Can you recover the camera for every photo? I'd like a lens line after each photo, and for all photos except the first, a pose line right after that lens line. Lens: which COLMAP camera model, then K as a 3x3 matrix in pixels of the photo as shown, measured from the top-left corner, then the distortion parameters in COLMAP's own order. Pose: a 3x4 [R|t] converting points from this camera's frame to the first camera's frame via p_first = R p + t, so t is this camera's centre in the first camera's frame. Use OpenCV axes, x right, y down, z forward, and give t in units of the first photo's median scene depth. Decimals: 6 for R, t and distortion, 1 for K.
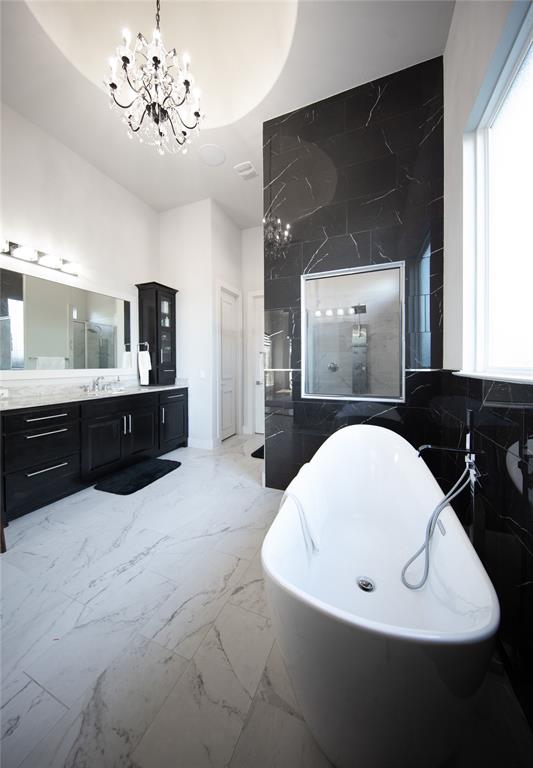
lens RADIAL K [[264.5, 0, 267.7], [0, 264.5, 365.1], [0, 0, 1]] dist [0.000169, -0.000030]
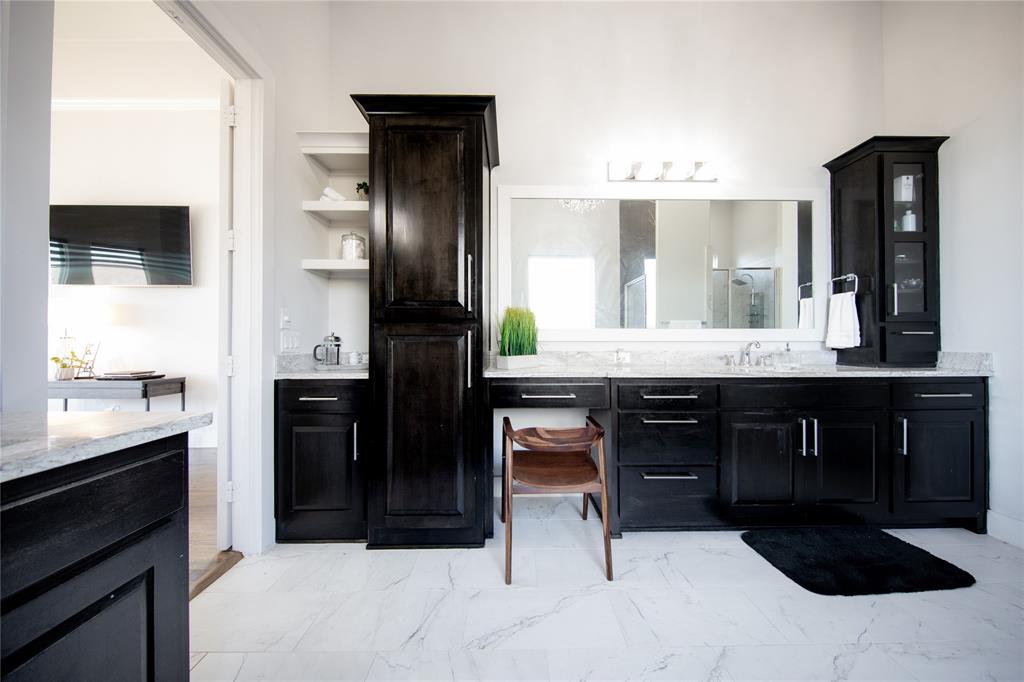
lens RADIAL K [[348.8, 0, 512.0], [0, 348.8, 341.0], [0, 0, 1]] dist [-0.007730, -0.000102]
pose [[0.395309, -0.001638, -0.918547, -0.134120], [-0.007969, 0.999955, -0.005213, 0.045213], [0.918514, 0.009381, 0.395278, 0.201866]]
